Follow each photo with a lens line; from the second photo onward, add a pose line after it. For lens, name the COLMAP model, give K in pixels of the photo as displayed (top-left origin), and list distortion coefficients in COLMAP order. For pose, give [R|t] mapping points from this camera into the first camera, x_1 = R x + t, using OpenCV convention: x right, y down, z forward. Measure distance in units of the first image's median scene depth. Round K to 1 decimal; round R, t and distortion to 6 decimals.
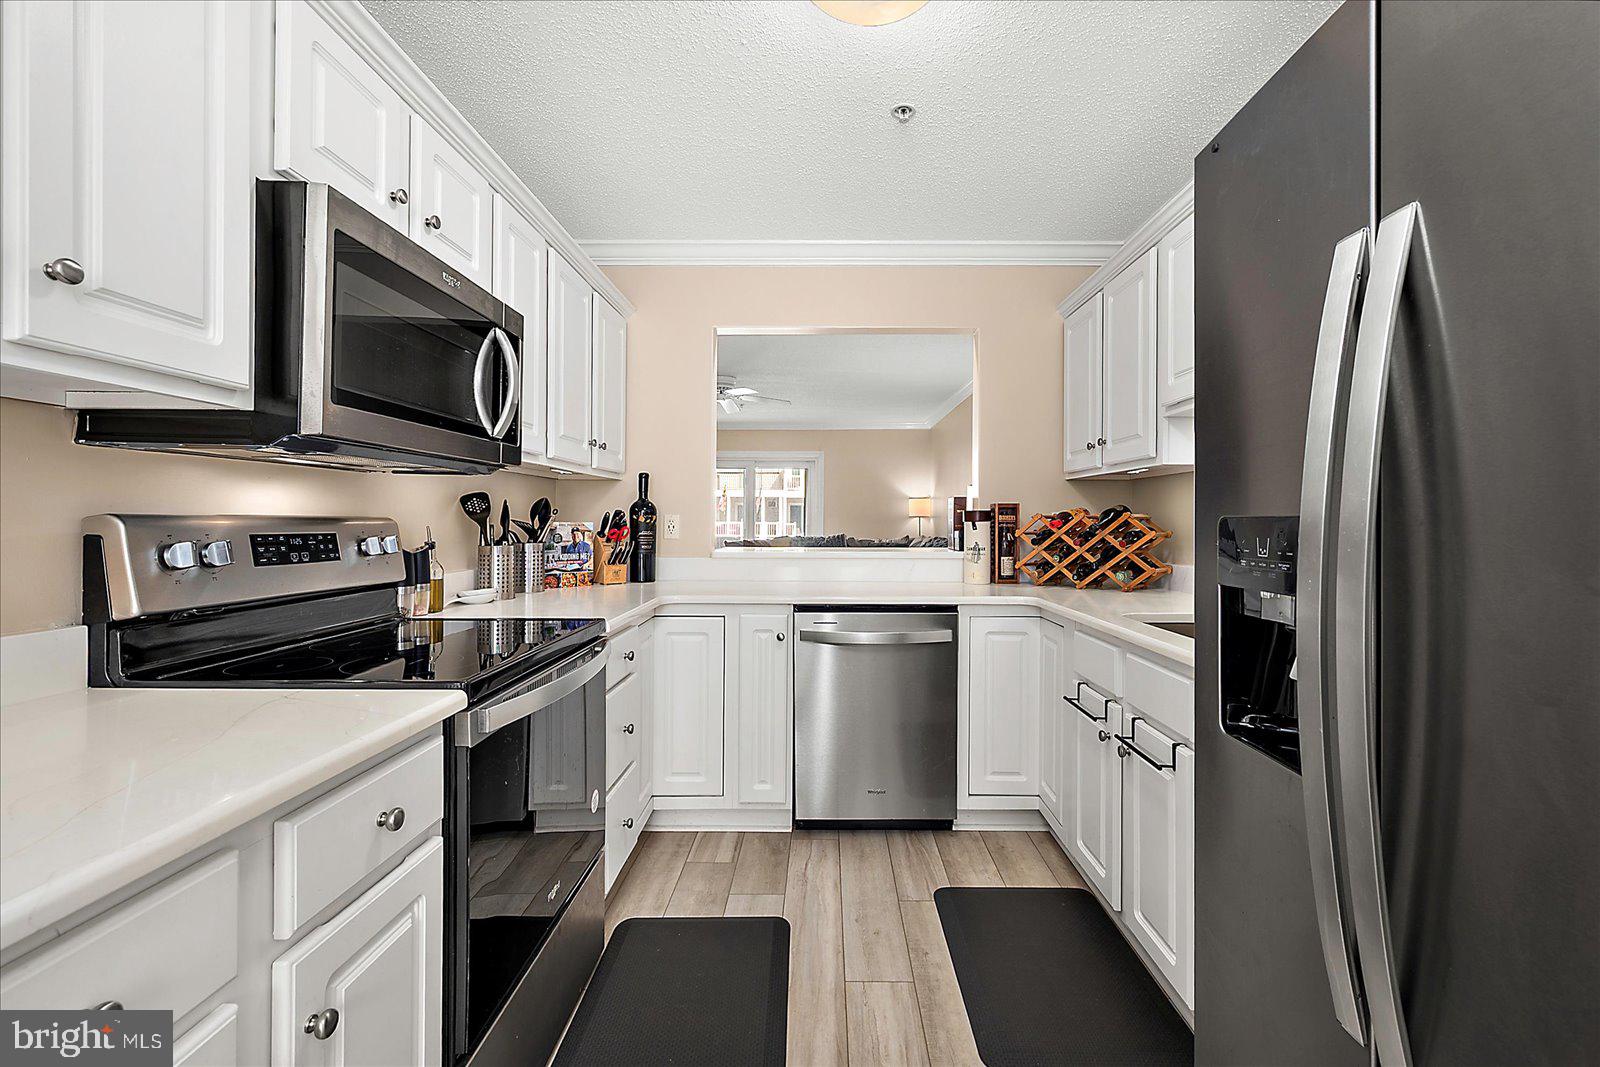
lens RADIAL K [[706.7, 0, 824.0], [0, 706.7, 516.2], [0, 0, 1]] dist [0.002526, -0.000405]
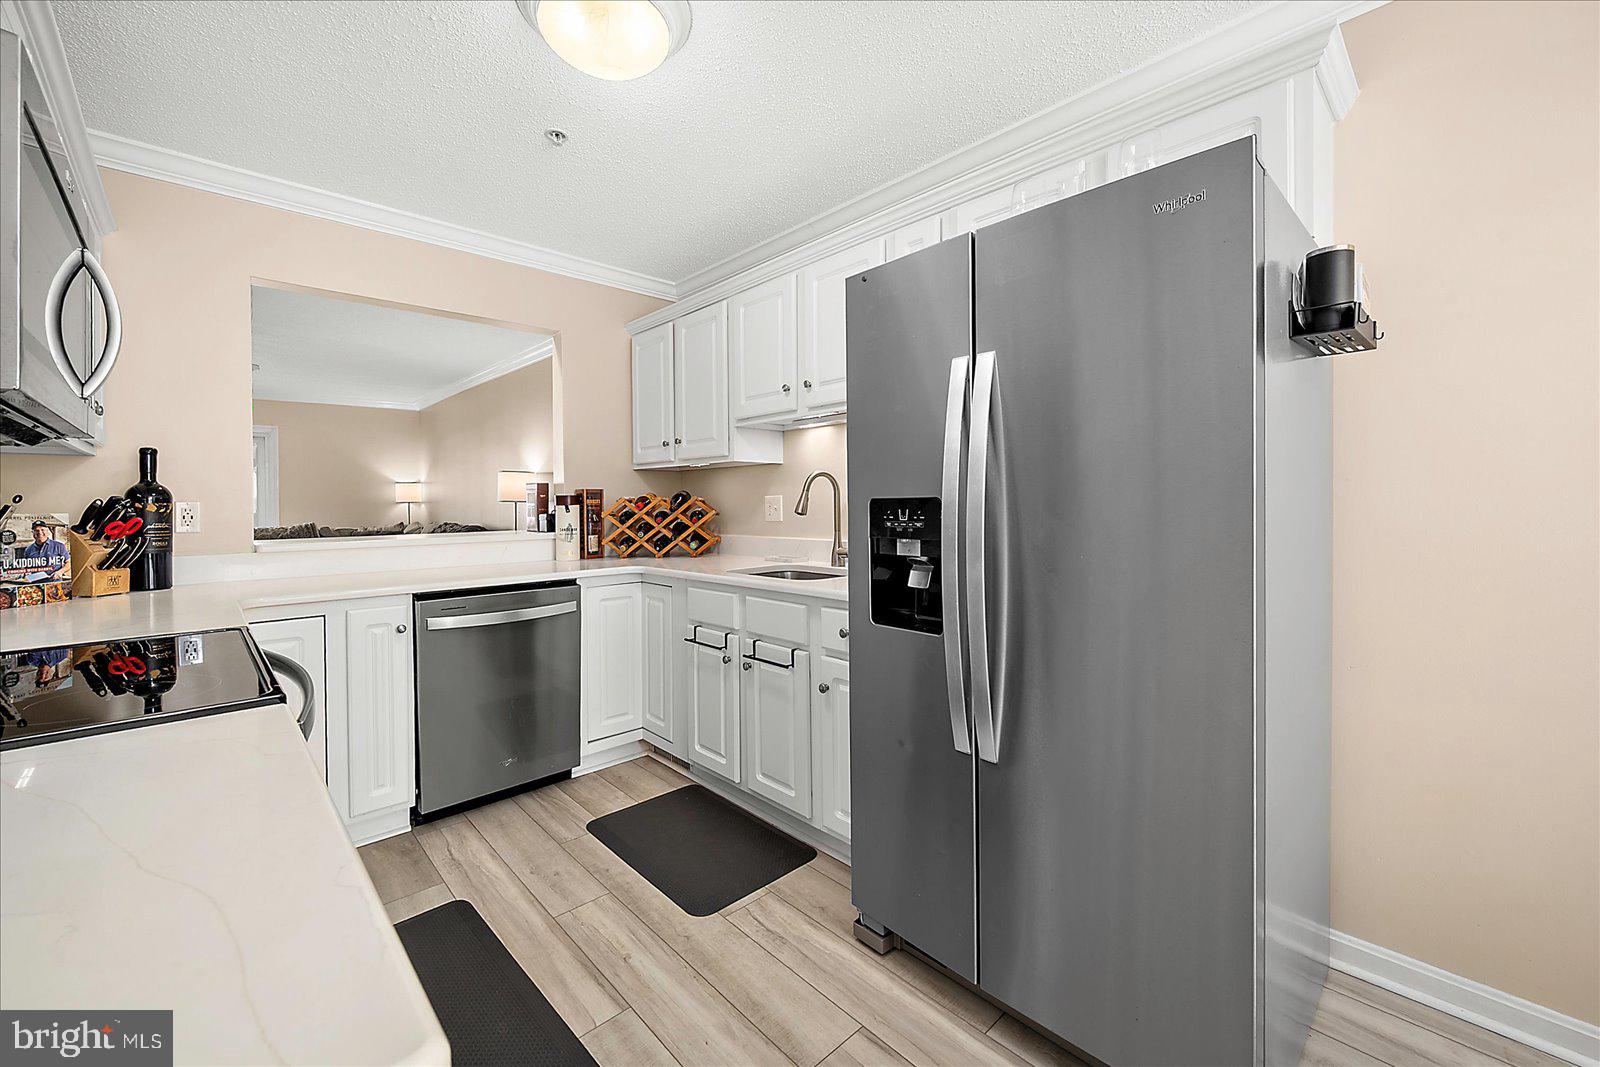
lens RADIAL K [[654.7, 0, 801.7], [0, 654.7, 510.0], [0, 0, 1]] dist [-0.001140, -0.000184]
pose [[0.717907, -0.018773, 0.695886, -0.261007], [0.008602, 0.999799, 0.018097, -0.000484], [-0.696086, -0.007006, 0.717924, -0.005243]]
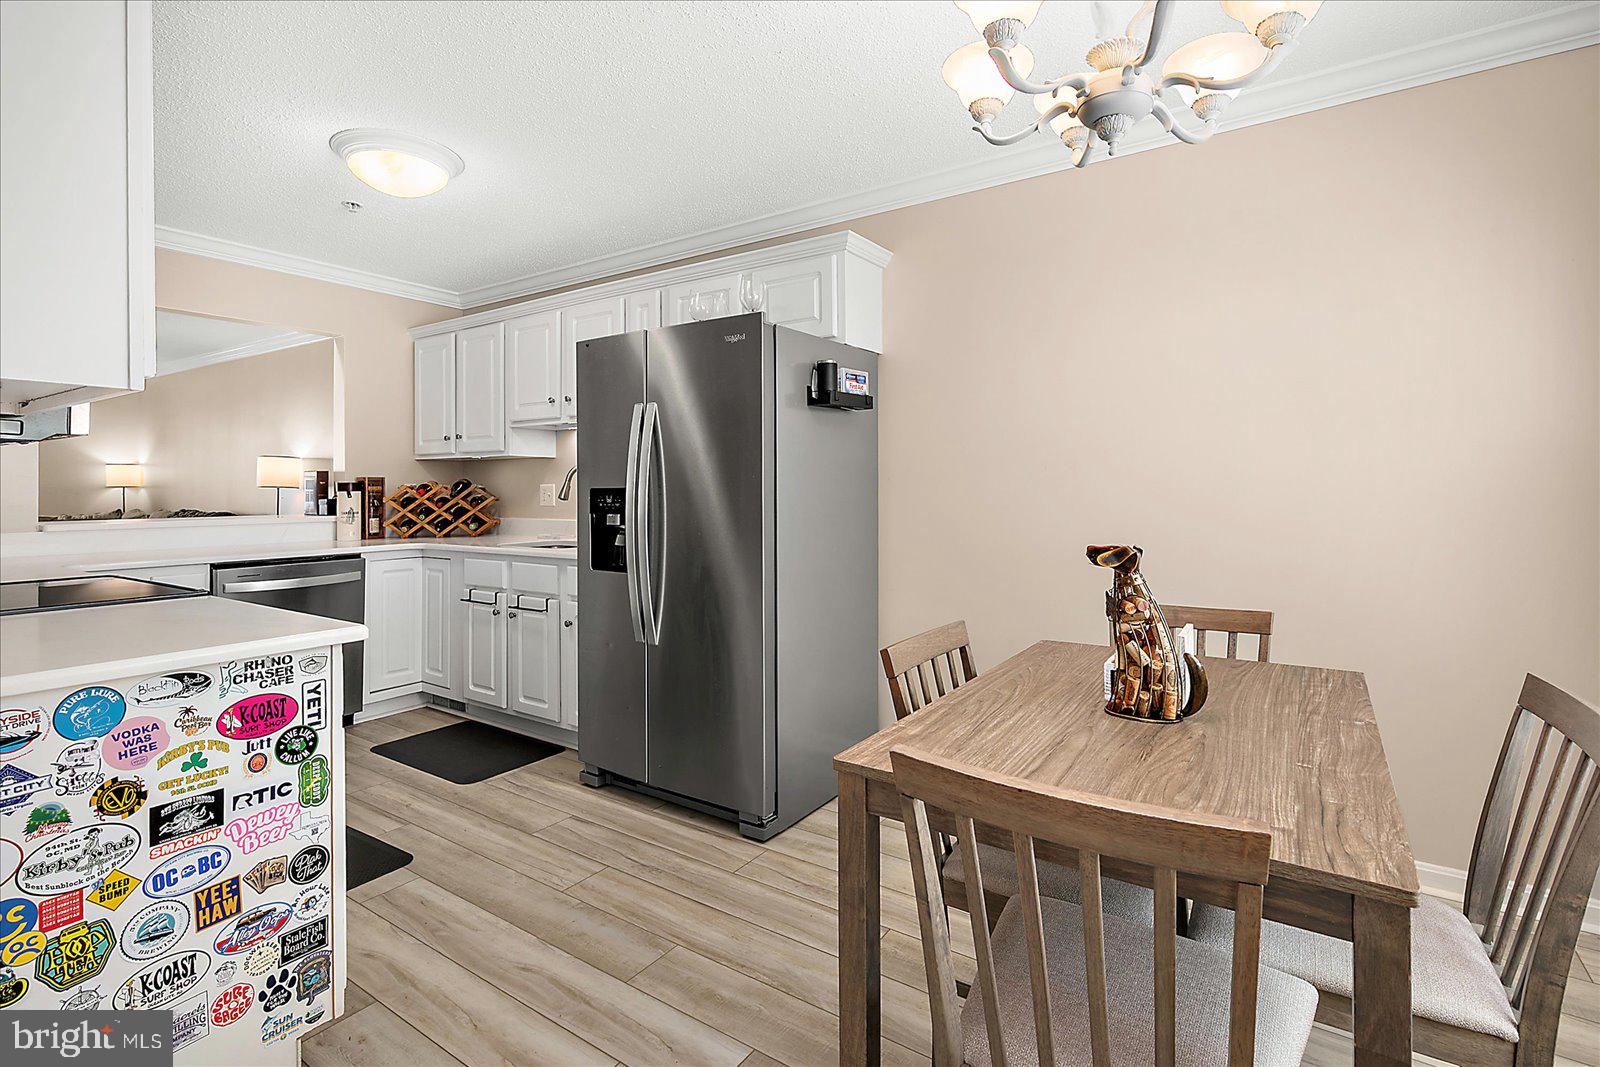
lens RADIAL K [[760.8, 0, 858.7], [0, 760.8, 489.5], [0, 0, 1]] dist [0.002383, -0.002021]
pose [[0.497207, -0.005121, 0.867617, -0.552637], [-0.000165, 0.999982, 0.005997, -0.003934], [-0.867632, -0.003125, 0.497197, -0.500659]]
